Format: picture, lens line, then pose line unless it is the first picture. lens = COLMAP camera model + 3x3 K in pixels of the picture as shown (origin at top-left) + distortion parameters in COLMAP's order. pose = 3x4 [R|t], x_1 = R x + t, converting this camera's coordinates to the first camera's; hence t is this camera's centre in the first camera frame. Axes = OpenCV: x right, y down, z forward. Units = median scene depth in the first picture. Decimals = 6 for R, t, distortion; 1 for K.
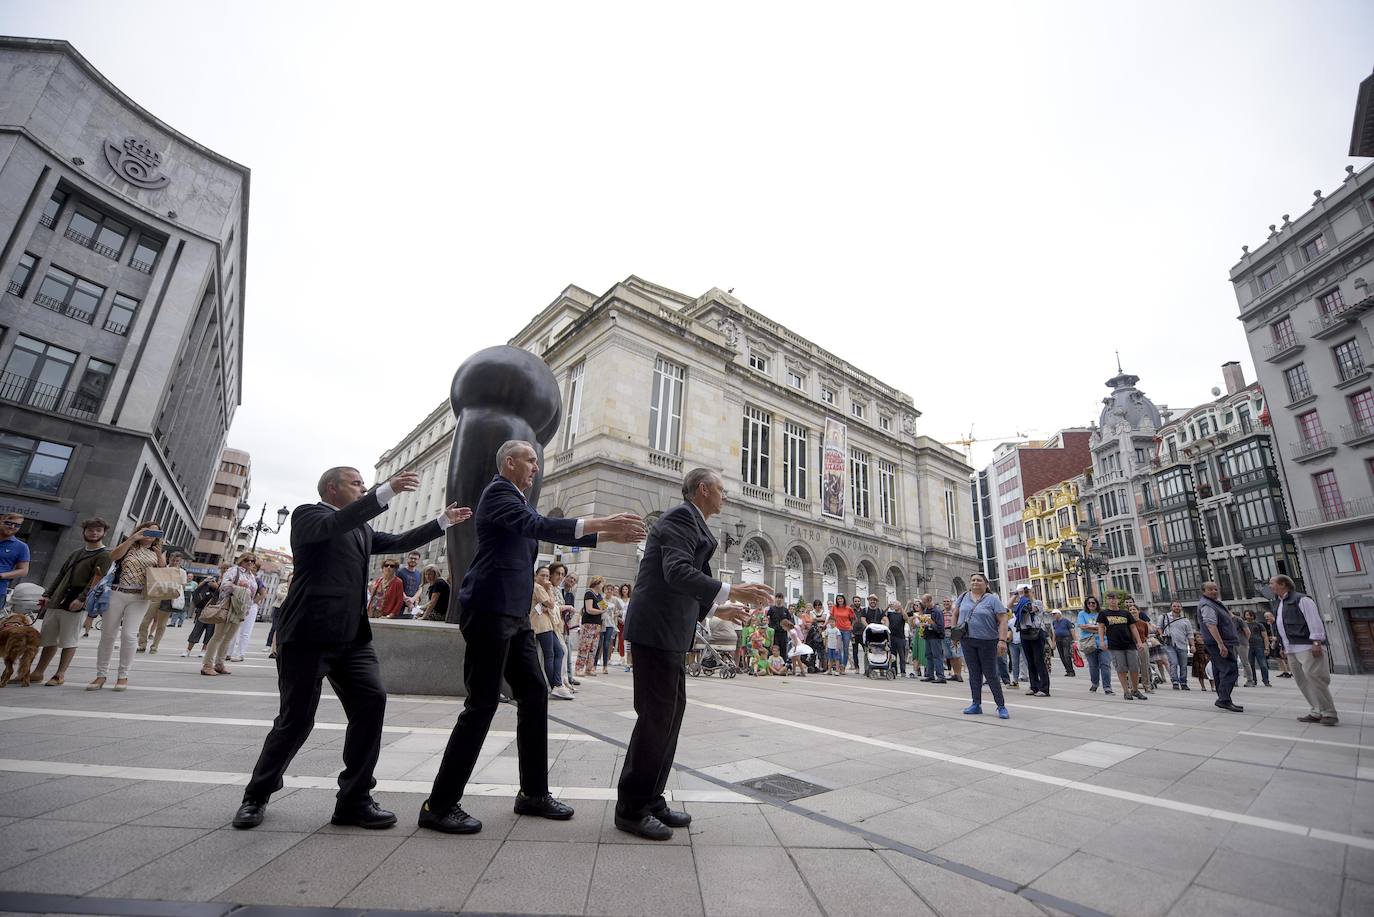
lens RADIAL K [[547.6, 0, 679.9], [0, 547.6, 465.3], [0, 0, 1]] dist [-0.013339, -0.002649]
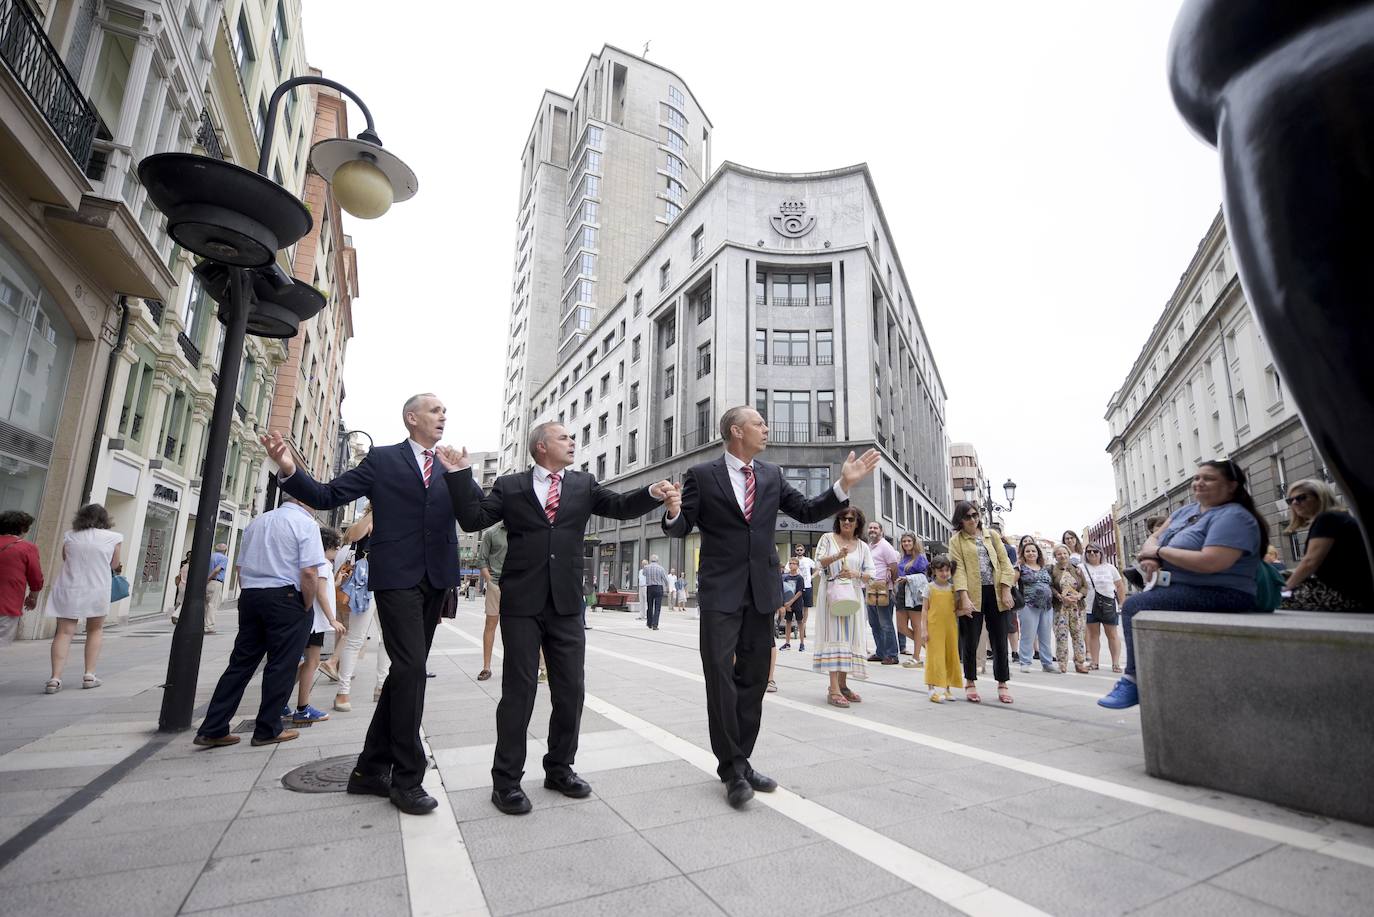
lens RADIAL K [[606.7, 0, 684.0], [0, 606.7, 464.7], [0, 0, 1]] dist [-0.010275, -0.000497]
pose [[0.396718, -0.222244, -0.890631, -0.046047], [0.263822, 0.956918, -0.121270, 0.022325], [0.879212, -0.186858, 0.438259, 0.085177]]
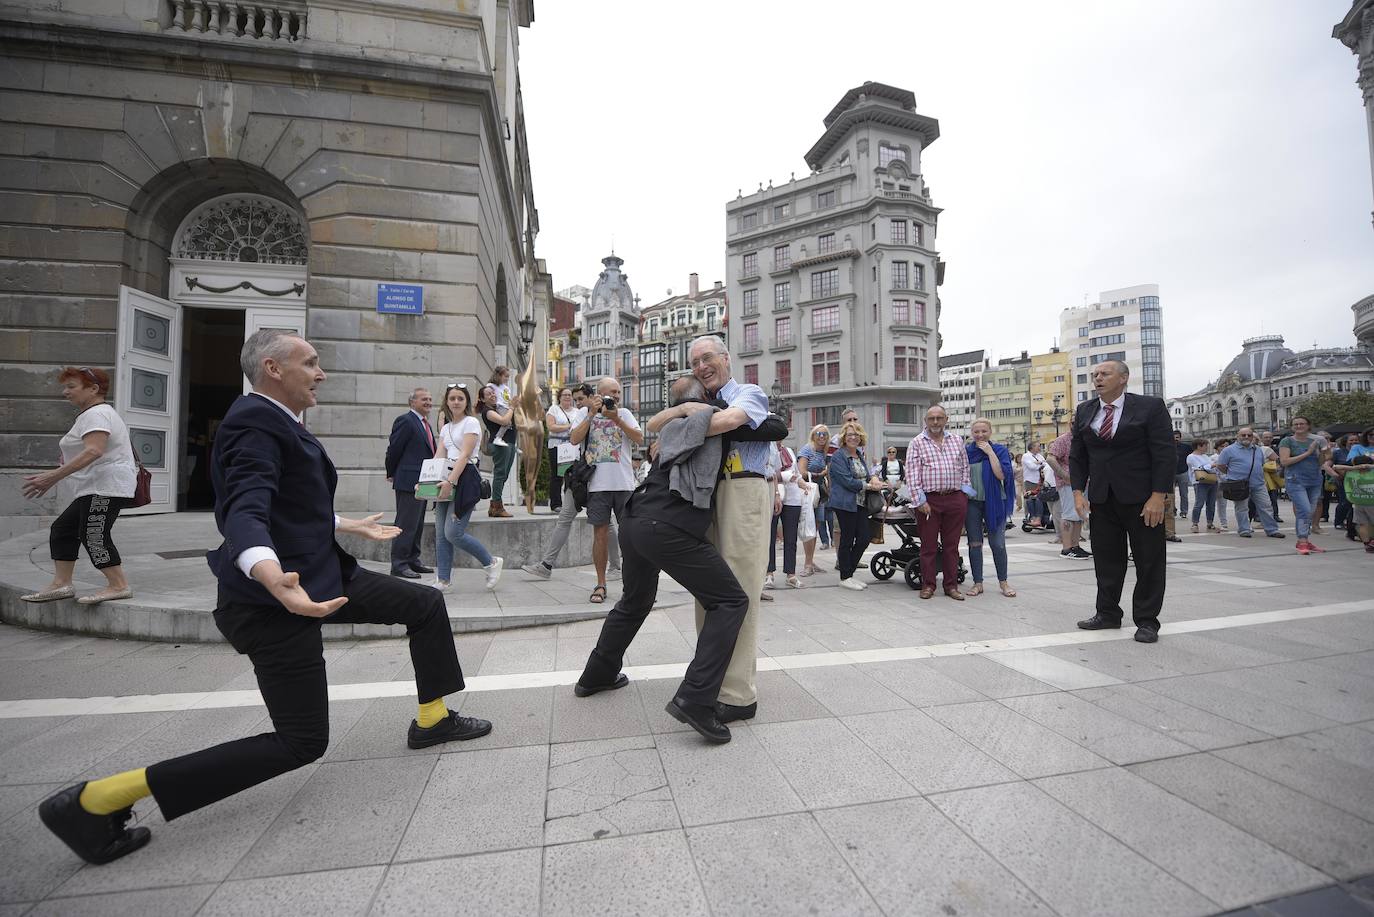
lens RADIAL K [[547.6, 0, 679.9], [0, 547.6, 465.3], [0, 0, 1]] dist [-0.013339, -0.002649]
pose [[0.456782, -0.028462, 0.889123, -0.262194], [-0.222671, 0.964012, 0.145256, 0.097452], [-0.861259, -0.264332, 0.434006, 0.387484]]
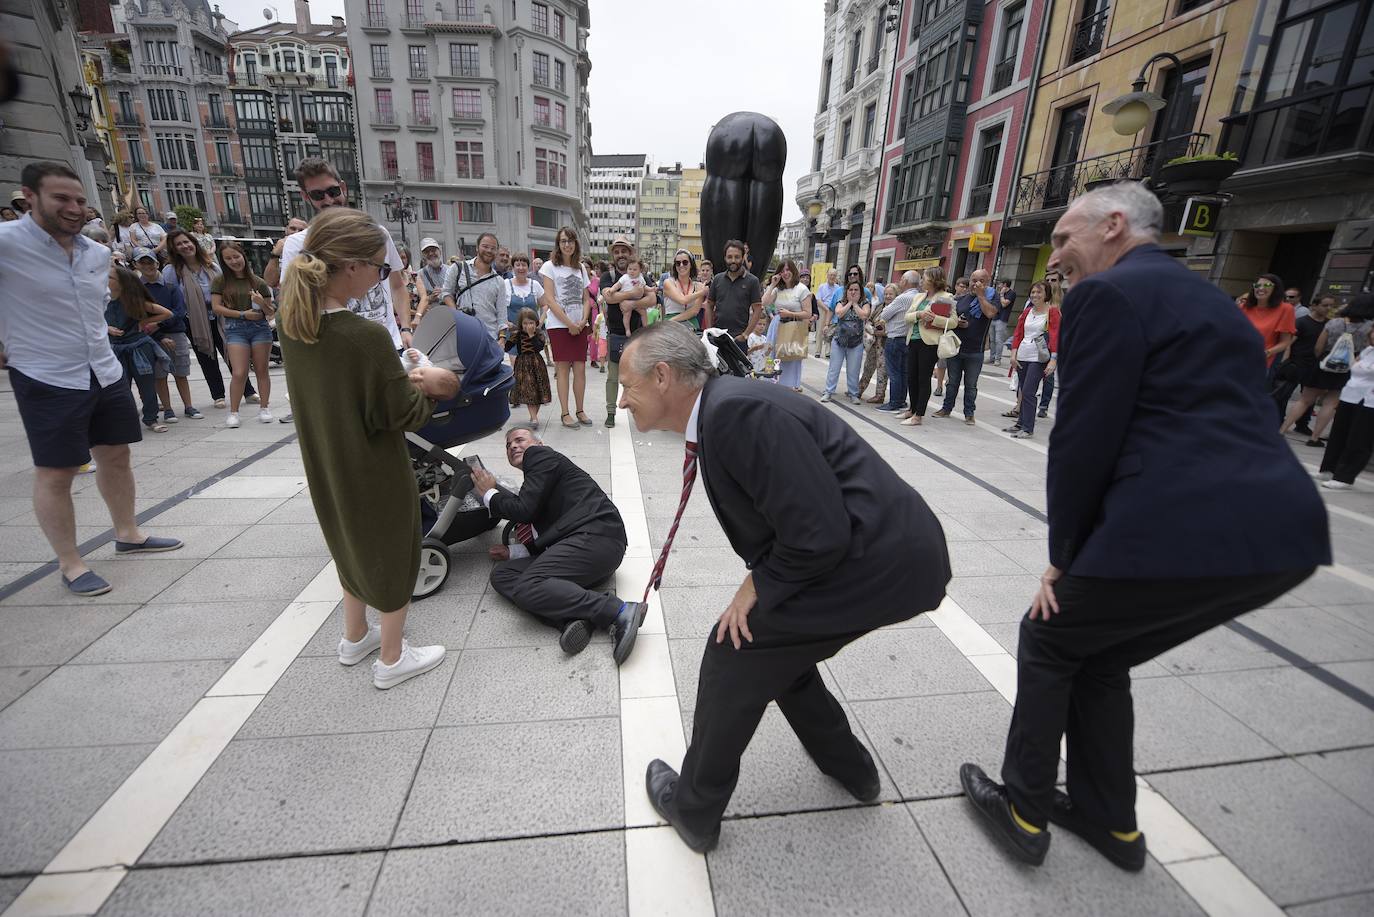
lens RADIAL K [[550.0, 0, 682.0], [0, 550.0, 466.7], [0, 0, 1]] dist [-0.016558, -0.001378]
pose [[-0.071336, -0.365517, 0.928067, -0.440578], [-0.332303, 0.885994, 0.323404, 0.045736], [-0.940471, -0.285329, -0.184666, 0.272904]]
